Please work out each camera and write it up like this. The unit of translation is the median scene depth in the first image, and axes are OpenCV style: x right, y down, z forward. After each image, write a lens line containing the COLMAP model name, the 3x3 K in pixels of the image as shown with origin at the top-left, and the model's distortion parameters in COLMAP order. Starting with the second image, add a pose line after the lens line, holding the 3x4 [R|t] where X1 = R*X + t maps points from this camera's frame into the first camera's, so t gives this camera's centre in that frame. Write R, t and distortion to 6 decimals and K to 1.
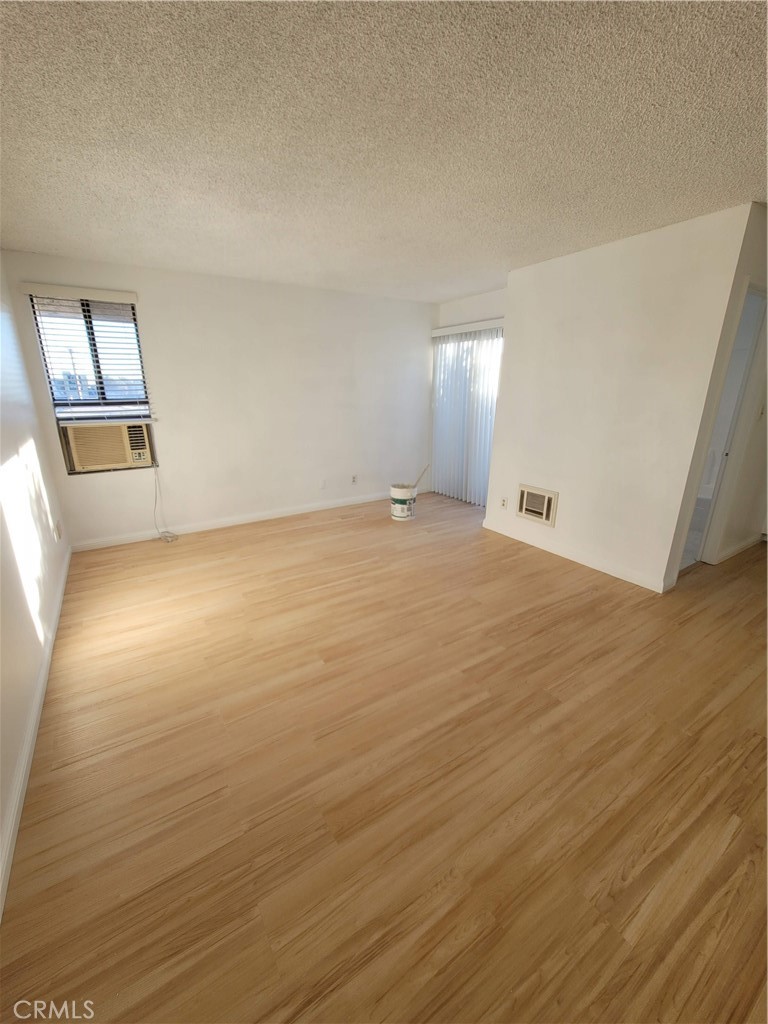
lens RADIAL K [[413.4, 0, 383.0], [0, 413.4, 510.6], [0, 0, 1]] dist [-0.005036, 0.000126]
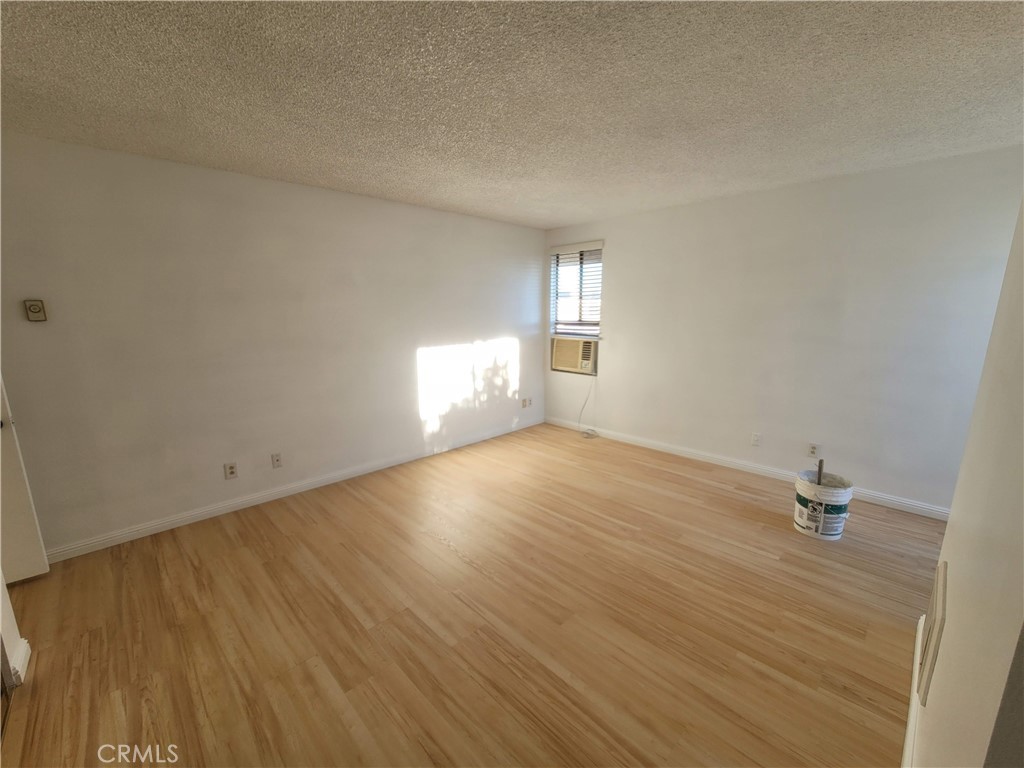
lens RADIAL K [[413.4, 0, 508.8], [0, 413.4, 387.7], [0, 0, 1]] dist [-0.005036, 0.000126]
pose [[0.208773, 0.183905, -0.960517, 0.707276], [-0.279297, 0.952467, 0.121657, -0.184498], [0.937234, 0.242871, 0.250214, 0.569555]]
